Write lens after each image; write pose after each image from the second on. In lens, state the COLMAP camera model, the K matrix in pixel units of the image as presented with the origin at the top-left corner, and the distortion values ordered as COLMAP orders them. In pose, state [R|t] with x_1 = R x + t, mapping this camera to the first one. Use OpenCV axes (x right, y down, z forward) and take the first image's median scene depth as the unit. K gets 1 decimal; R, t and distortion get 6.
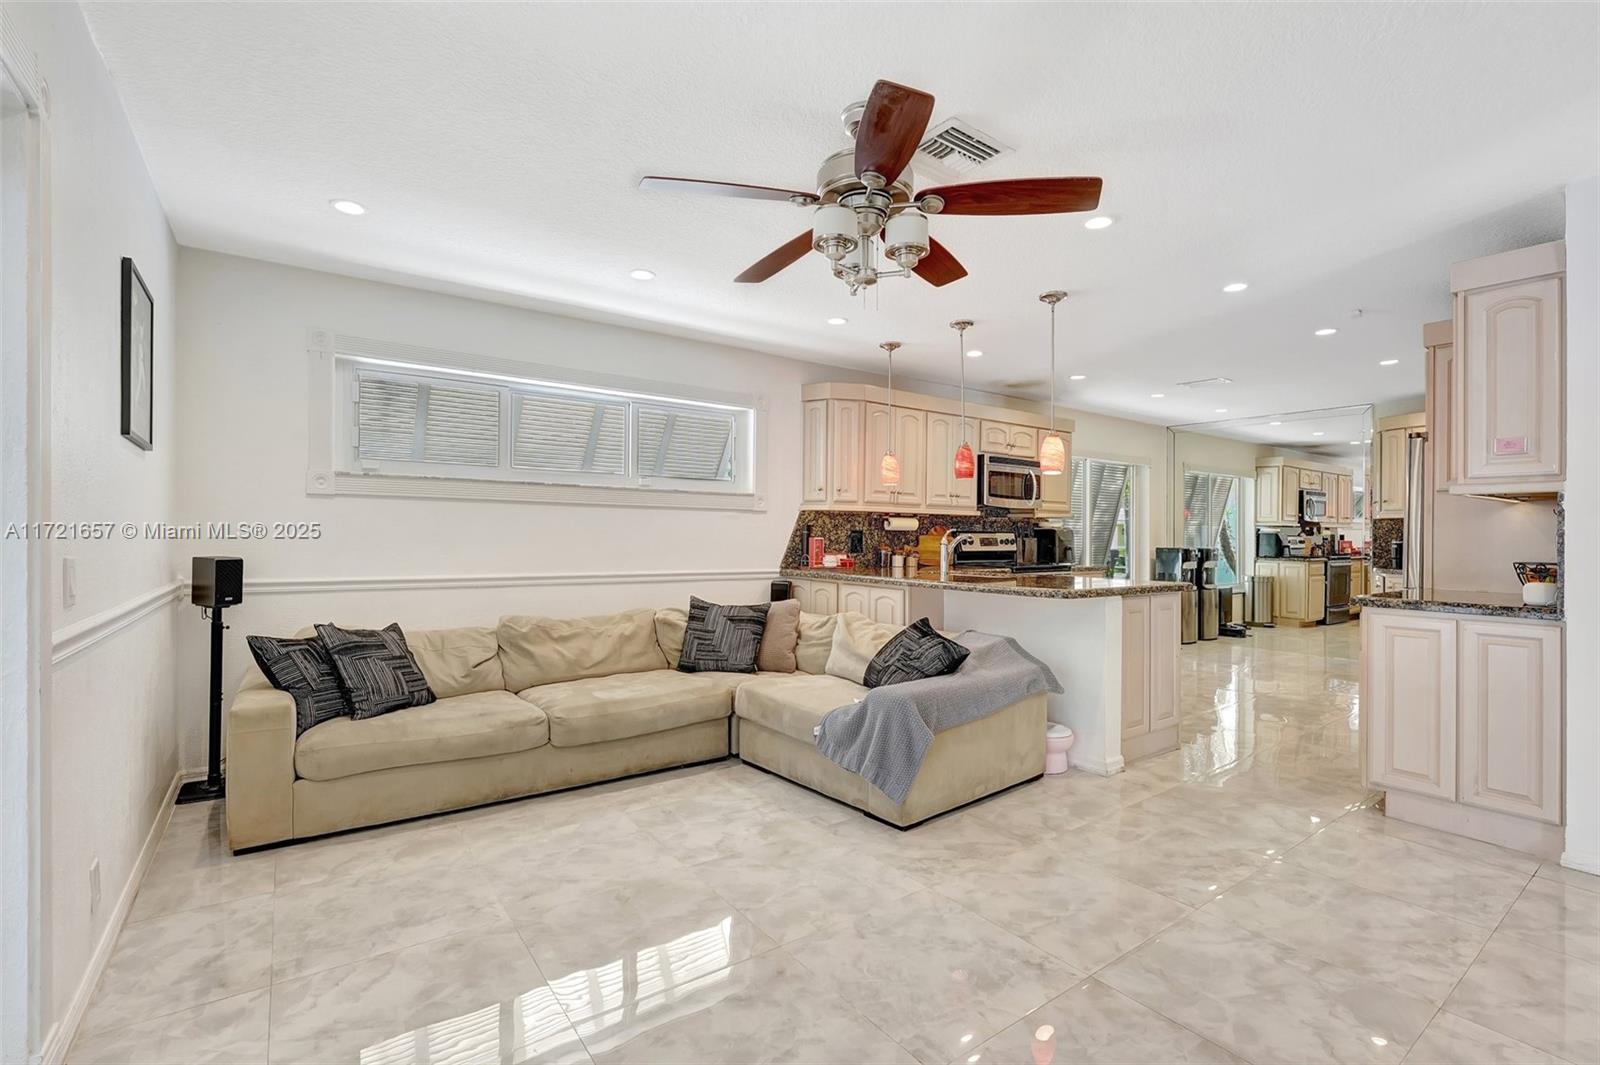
lens RADIAL K [[727.1, 0, 794.6], [0, 727.1, 533.6], [0, 0, 1]] dist [-0.015648, 0.000761]
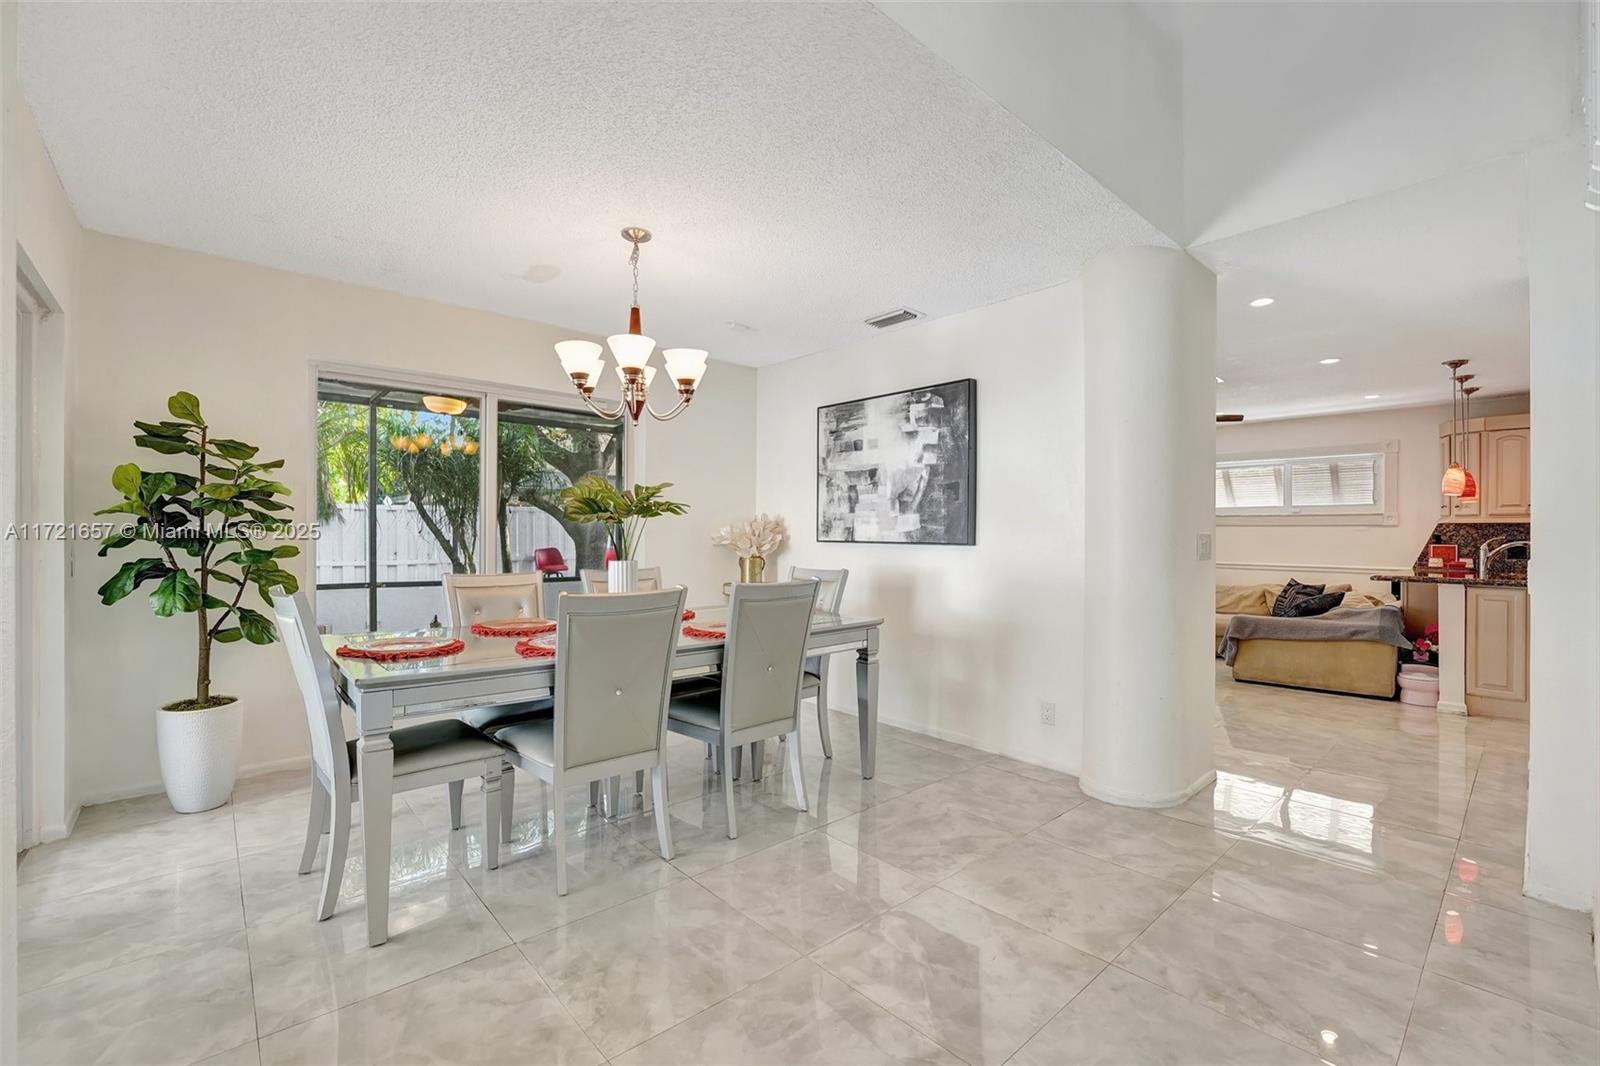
lens RADIAL K [[678.5, 0, 800.1], [0, 678.5, 535.5], [0, 0, 1]] dist [-0.016862, 0.000032]
pose [[0.104604, -0.011379, -0.994449, 0.881821], [-0.002103, 0.999930, -0.011663, 0.004596], [0.994512, 0.003311, 0.104572, -0.210629]]
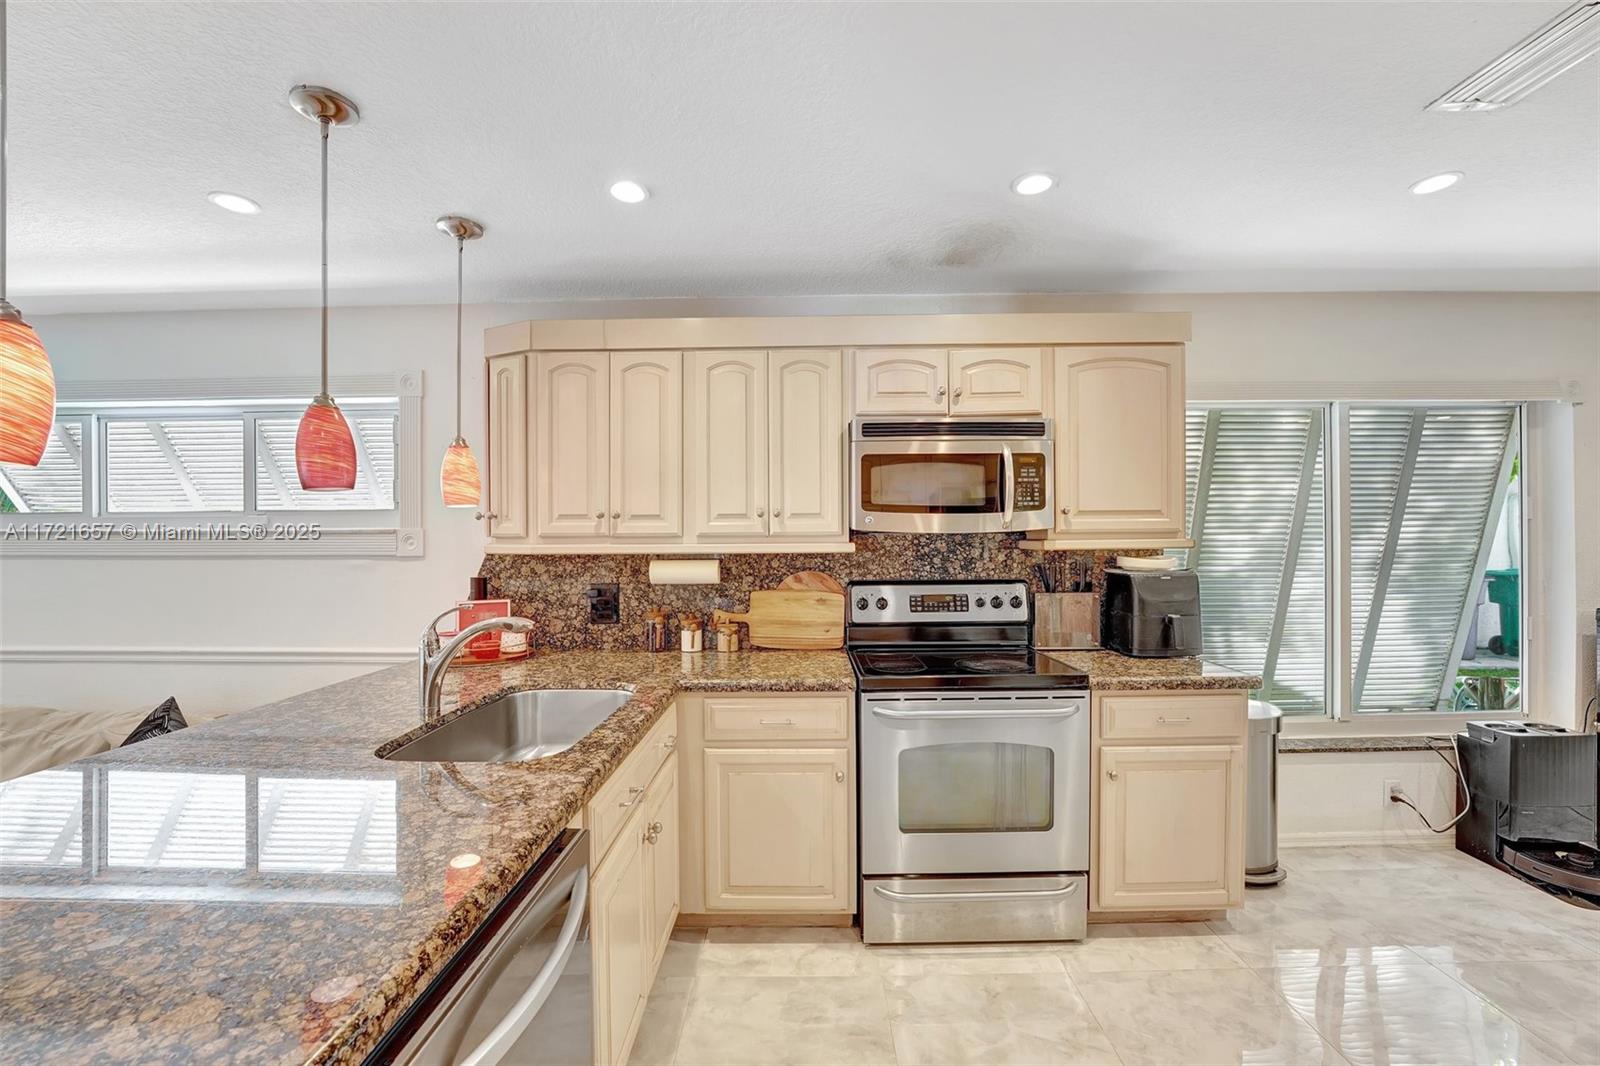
lens RADIAL K [[649.8, 0, 798.2], [0, 649.8, 539.0], [0, 0, 1]] dist [-0.030019, 0.004270]
pose [[0.805940, -0.018531, -0.591707, 0.438242], [0.017358, 0.999820, -0.007670, -0.028451], [0.591743, -0.004089, 0.806117, 0.590969]]
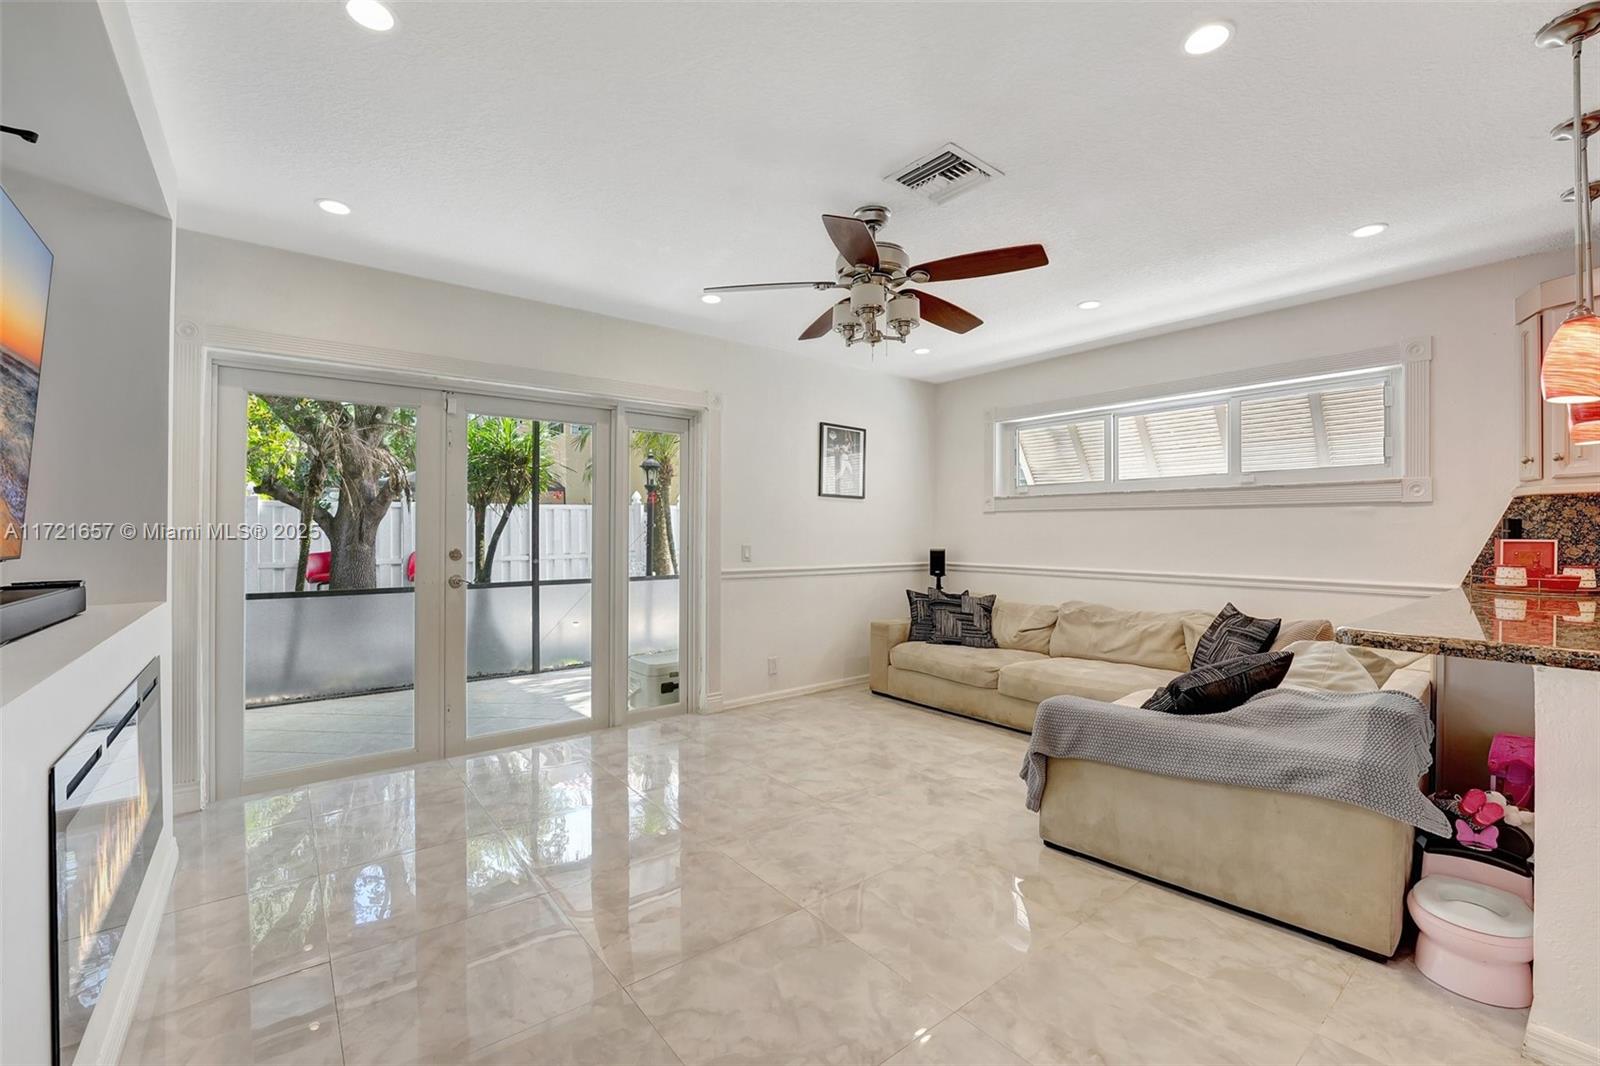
lens RADIAL K [[665.0, 0, 801.7], [0, 665.0, 539.0], [0, 0, 1]] dist [-0.024899, 0.001000]
pose [[0.047571, -0.001435, -0.998867, 0.447080], [0.002286, 0.999997, -0.001327, 0.003821], [0.998865, -0.002220, 0.047574, 0.285158]]
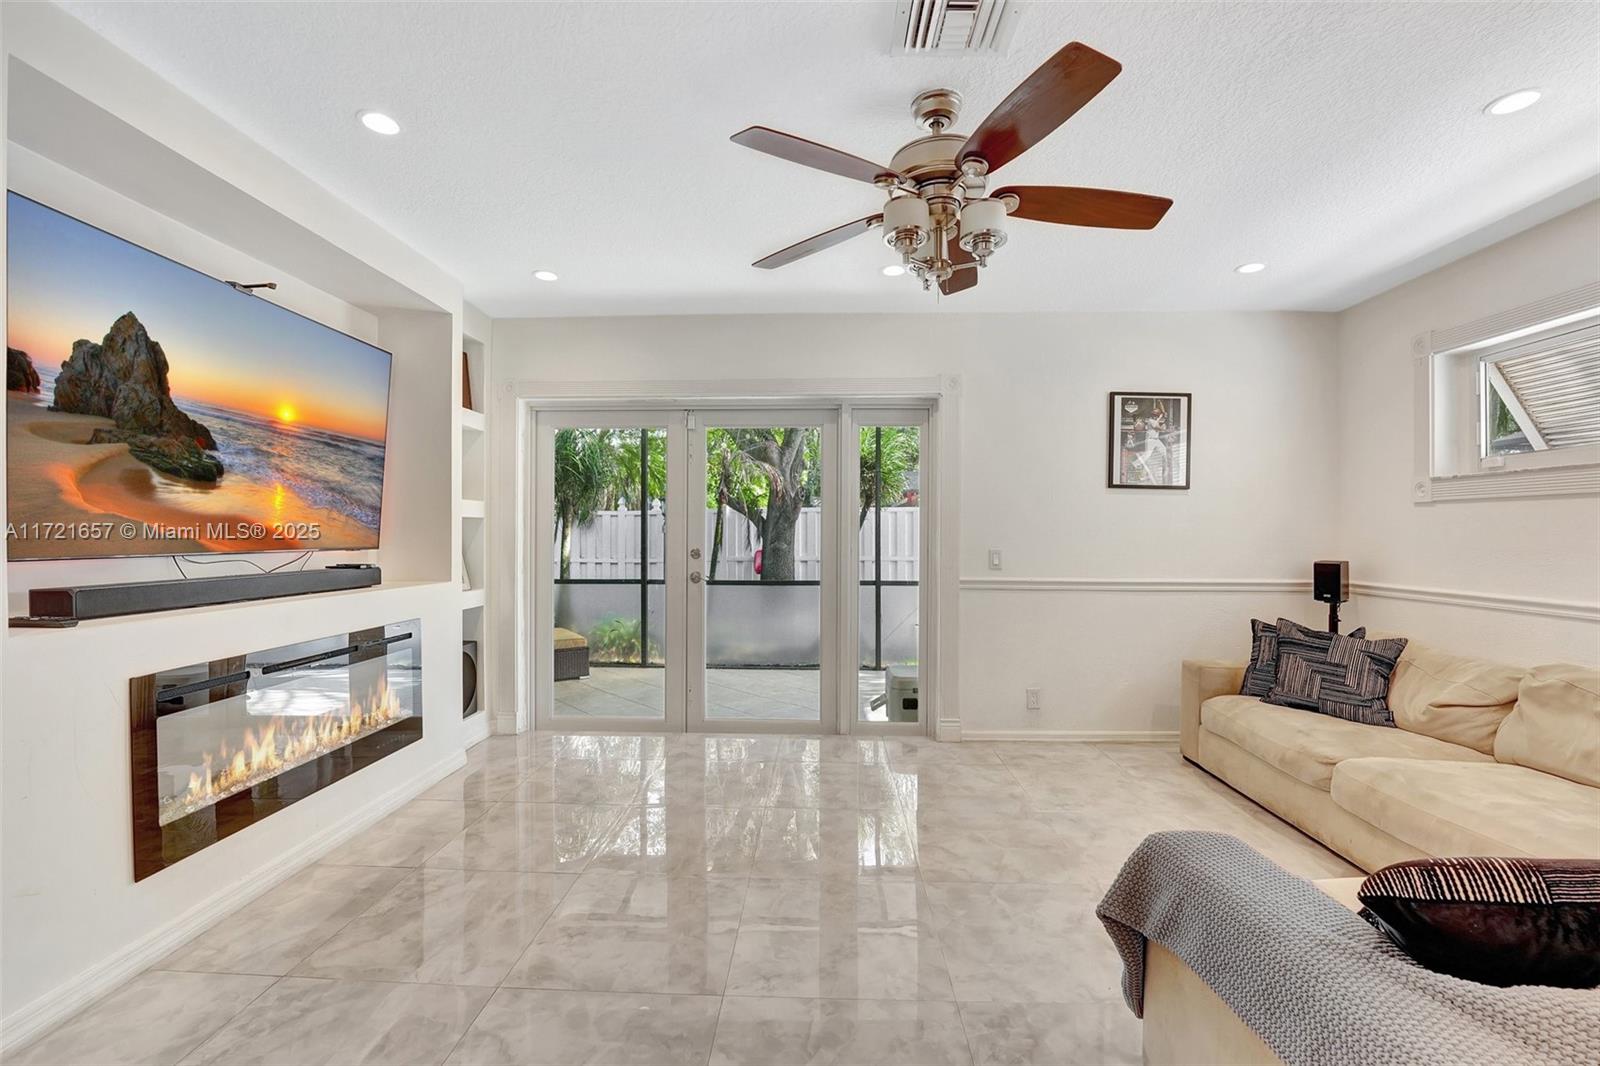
lens RADIAL K [[665.0, 0, 801.7], [0, 665.0, 539.0], [0, 0, 1]] dist [-0.024899, 0.001000]
pose [[-0.614919, -0.006423, -0.788564, 0.313730], [-0.007862, 0.999967, -0.002015, 0.001961], [0.788551, 0.004961, -0.614949, 0.488348]]
